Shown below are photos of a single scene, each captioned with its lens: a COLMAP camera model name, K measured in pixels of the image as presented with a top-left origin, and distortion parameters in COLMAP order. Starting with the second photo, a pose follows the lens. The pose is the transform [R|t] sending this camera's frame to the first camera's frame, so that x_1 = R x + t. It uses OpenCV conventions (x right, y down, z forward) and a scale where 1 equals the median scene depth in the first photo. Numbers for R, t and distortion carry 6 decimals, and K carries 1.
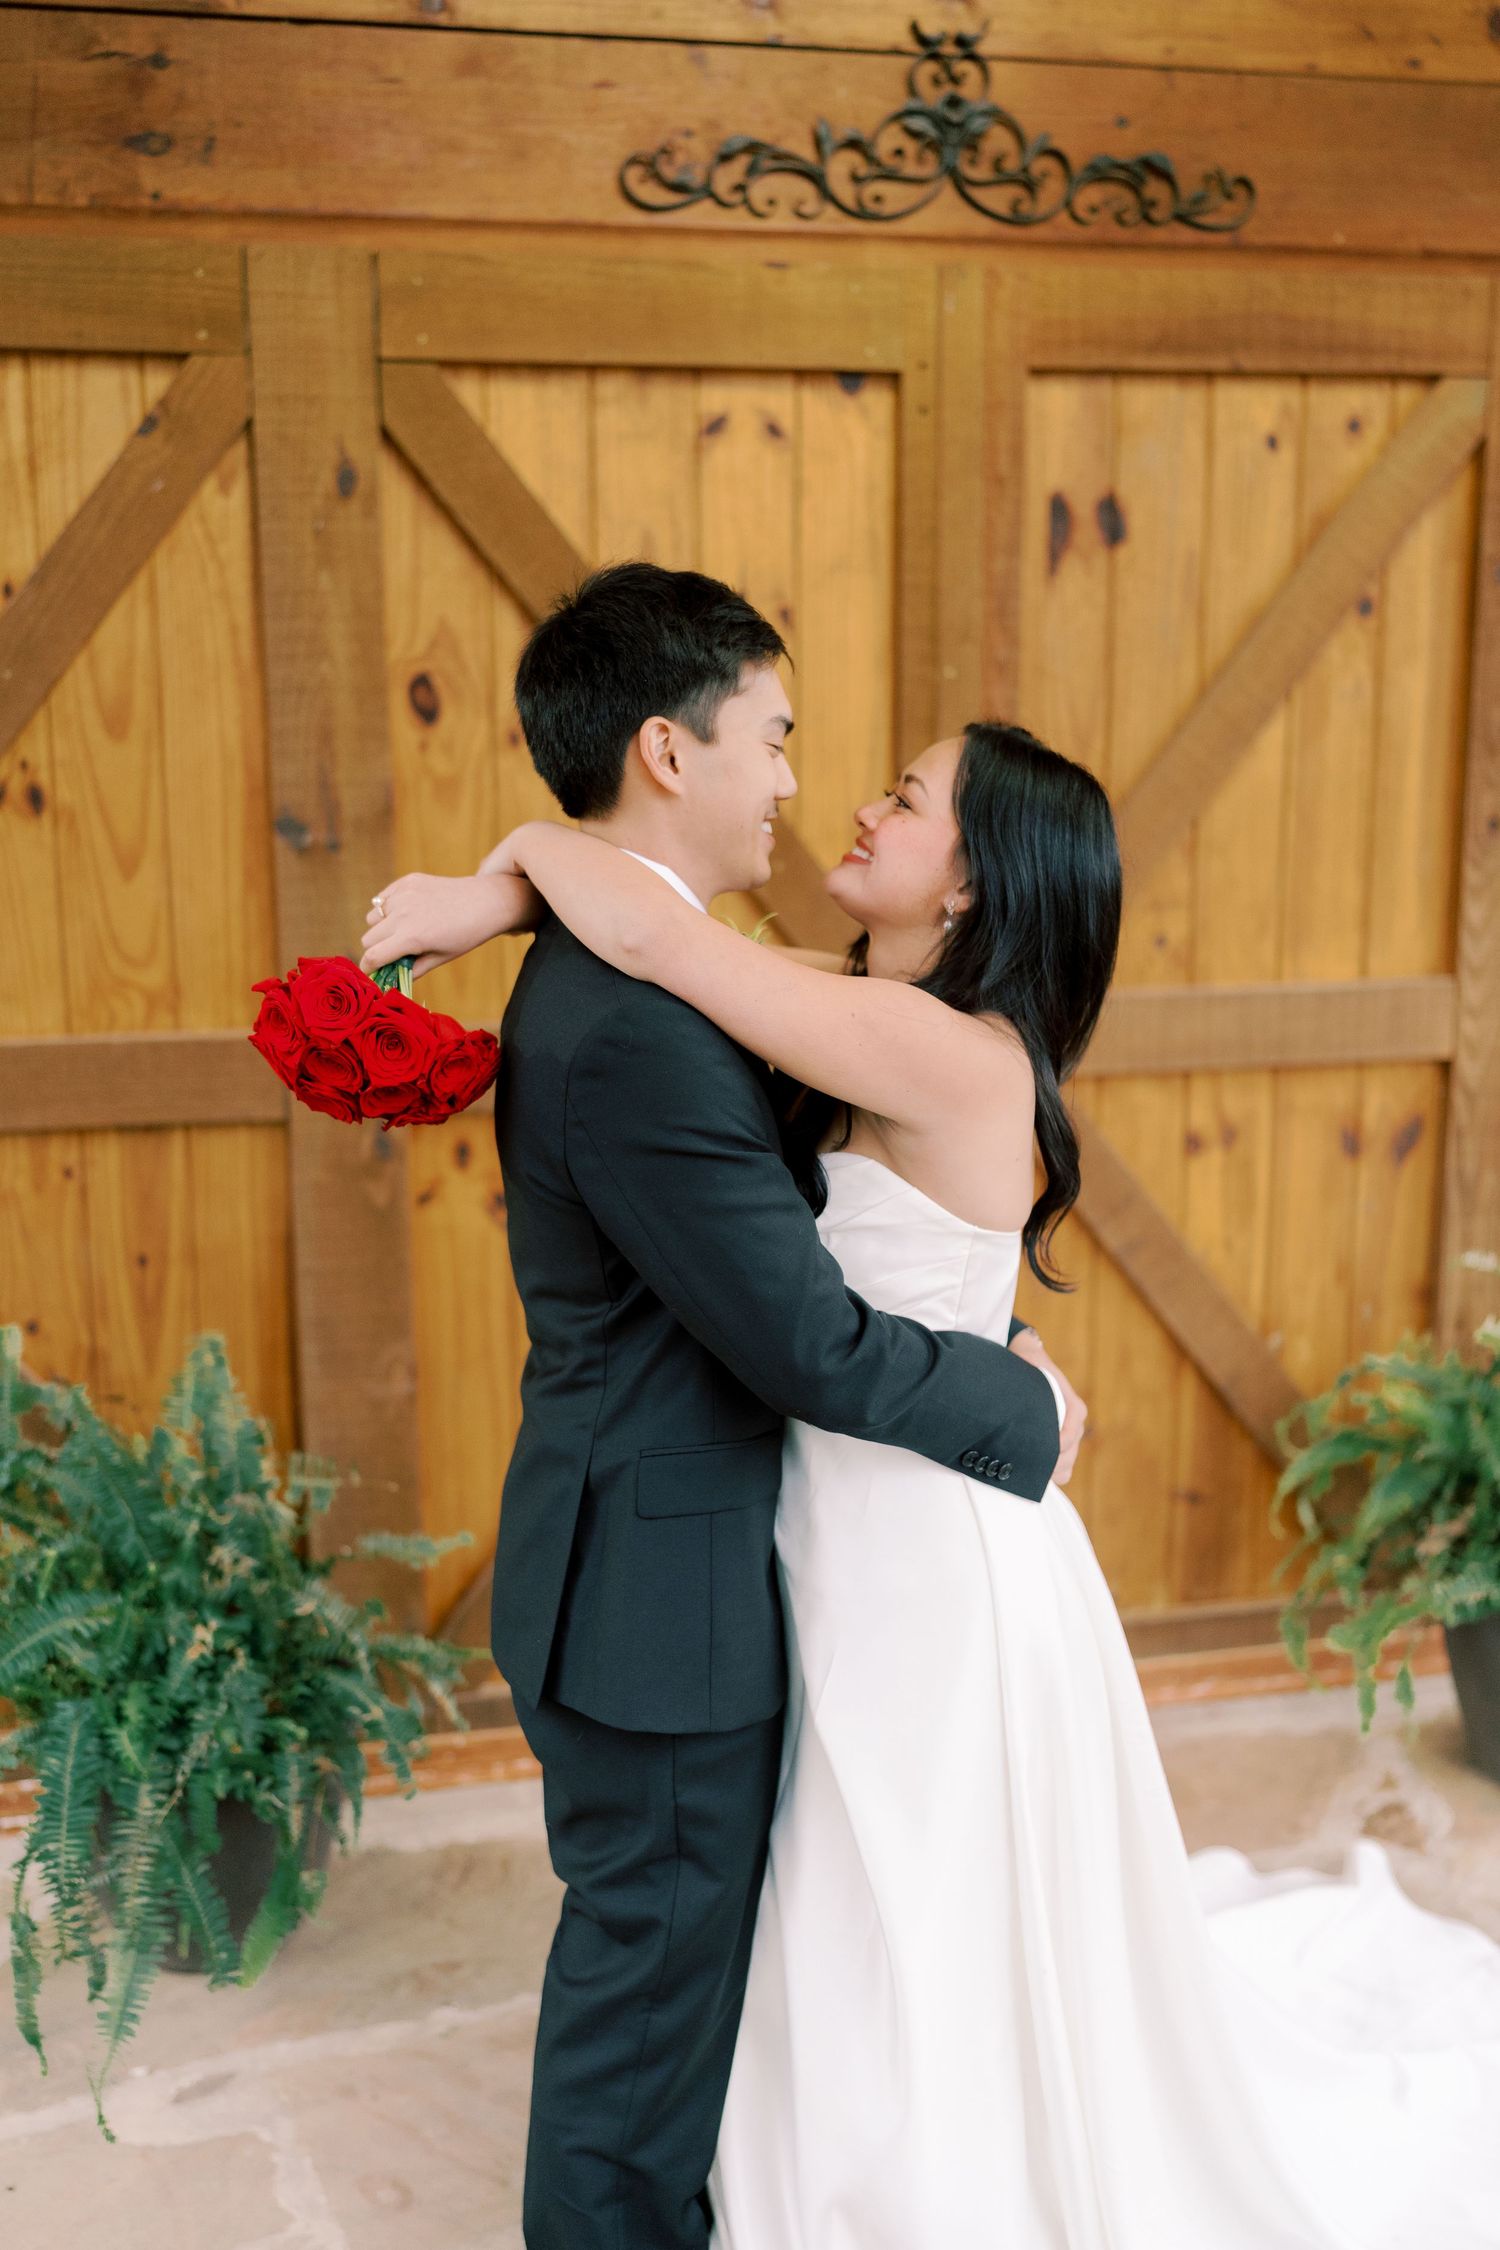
lens RADIAL K [[2041.1, 0, 750.0], [0, 2041.1, 1125.0], [0, 0, 1]] dist [-0.001392, 0.003306]
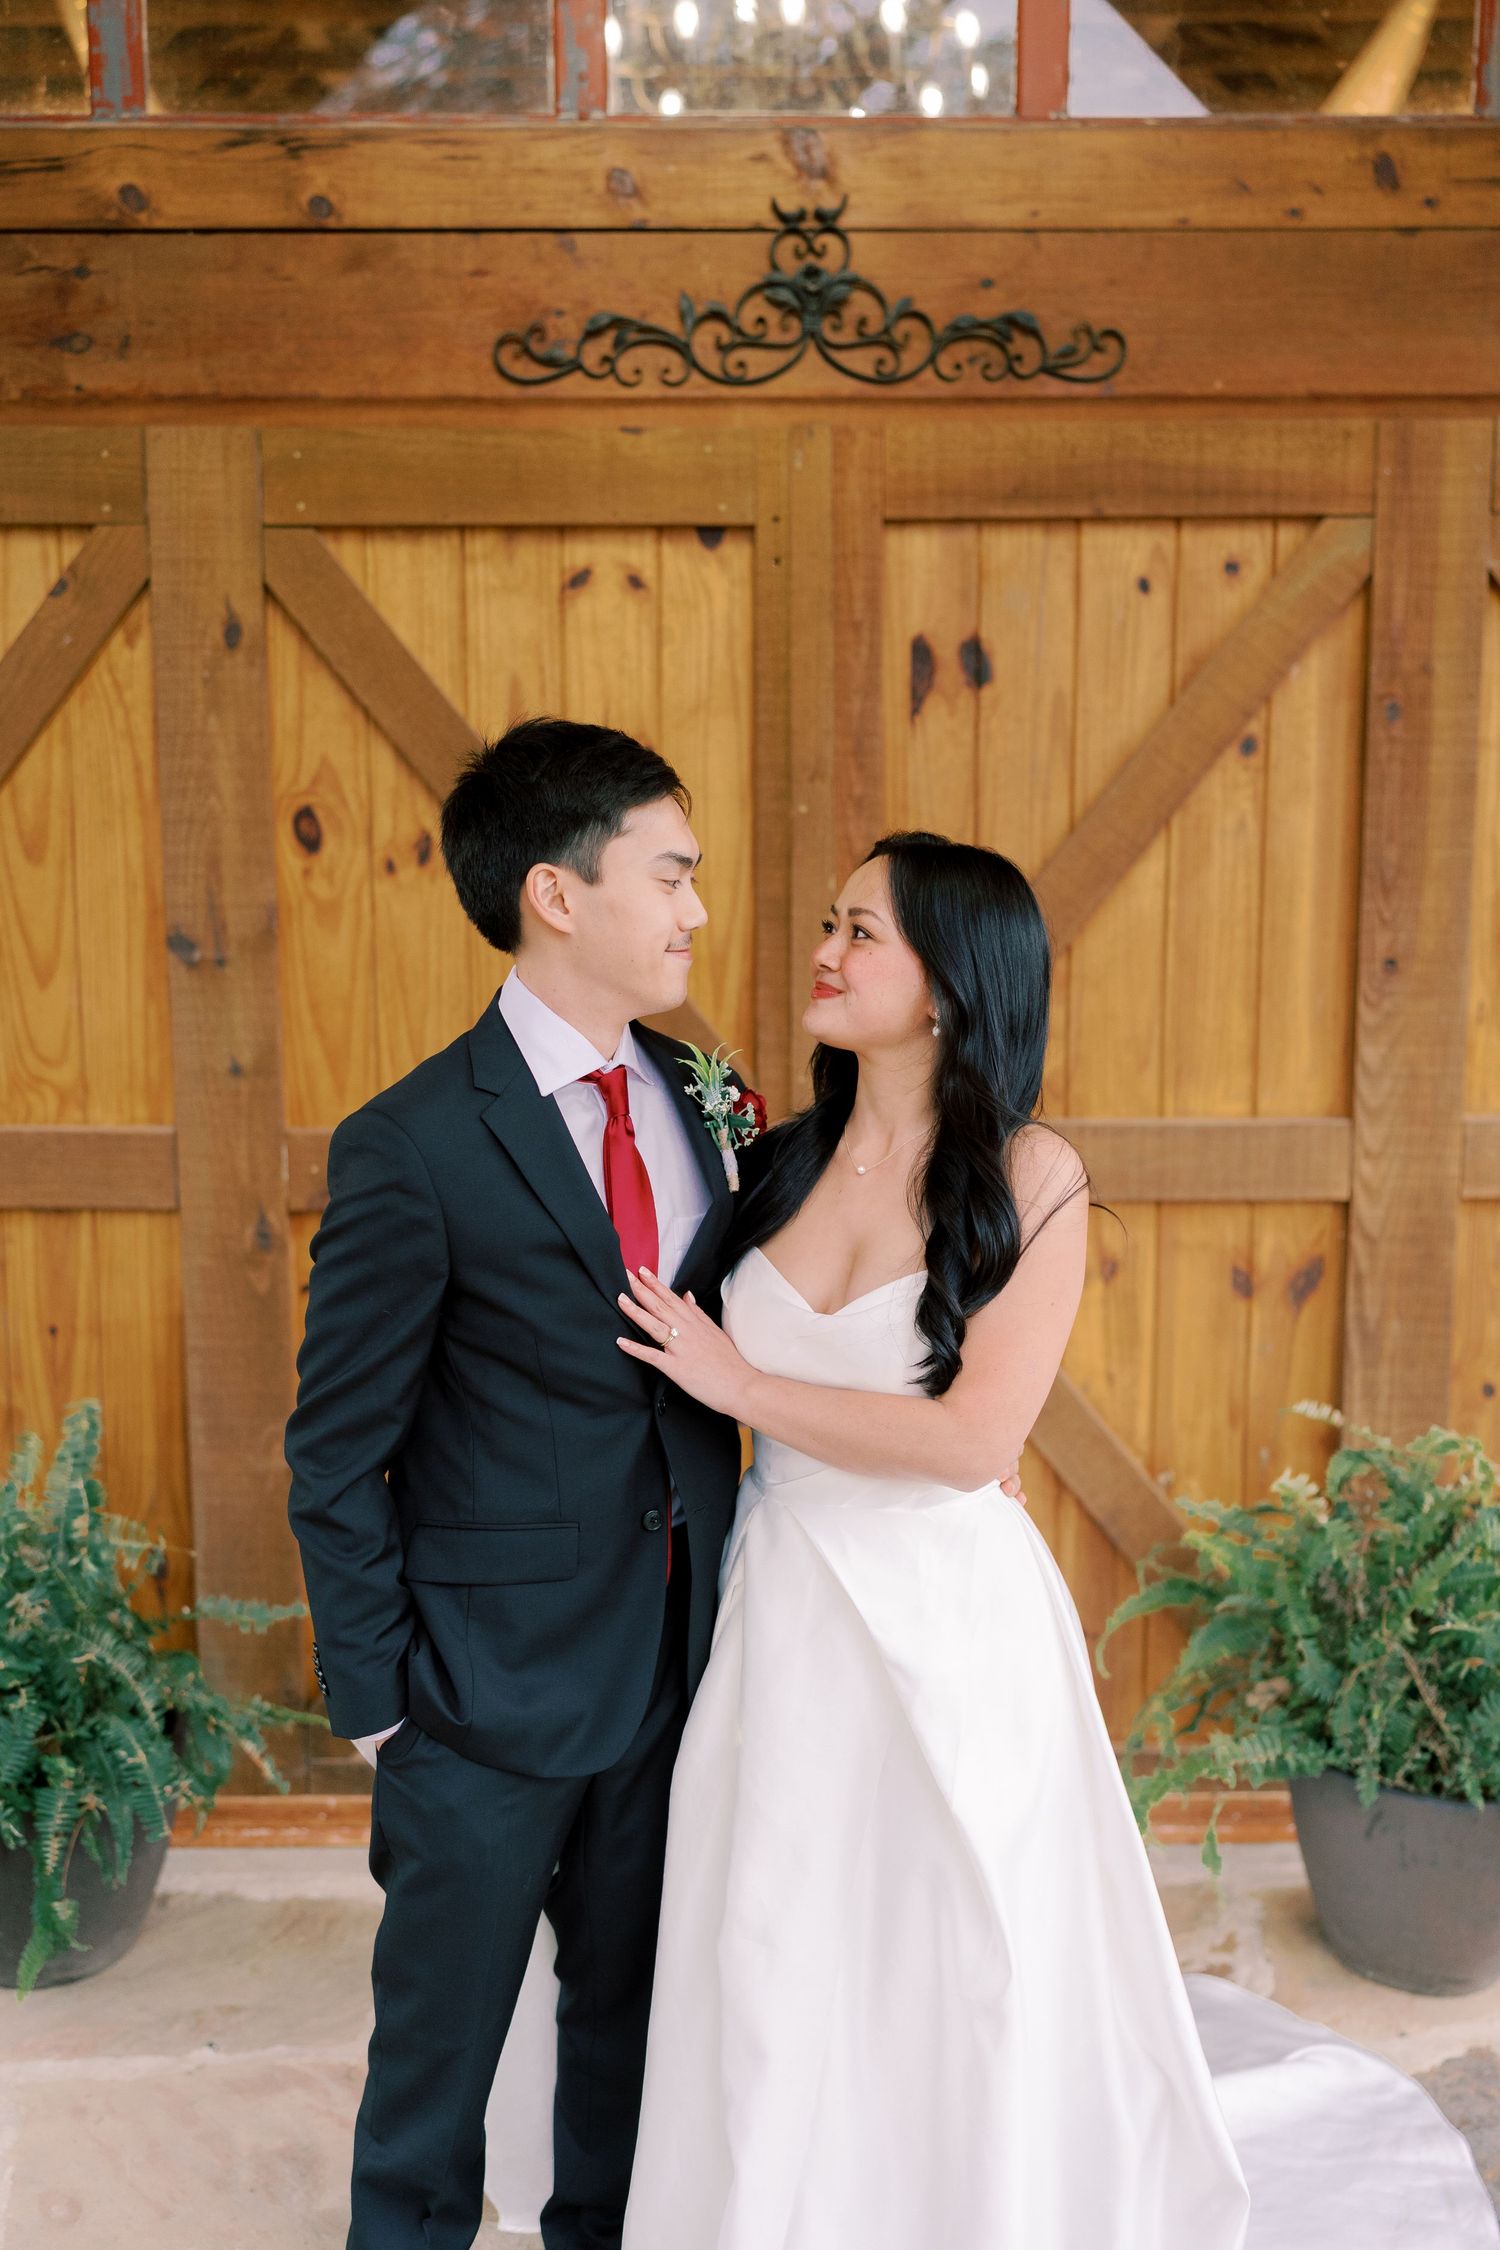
lens RADIAL K [[2041.1, 0, 750.0], [0, 2041.1, 1125.0], [0, 0, 1]] dist [-0.001392, 0.003306]
pose [[0.980620, 0.038230, -0.192155, 0.286152], [-0.047558, 0.997891, -0.044171, -0.013979], [0.190061, 0.052454, 0.980370, -0.016209]]
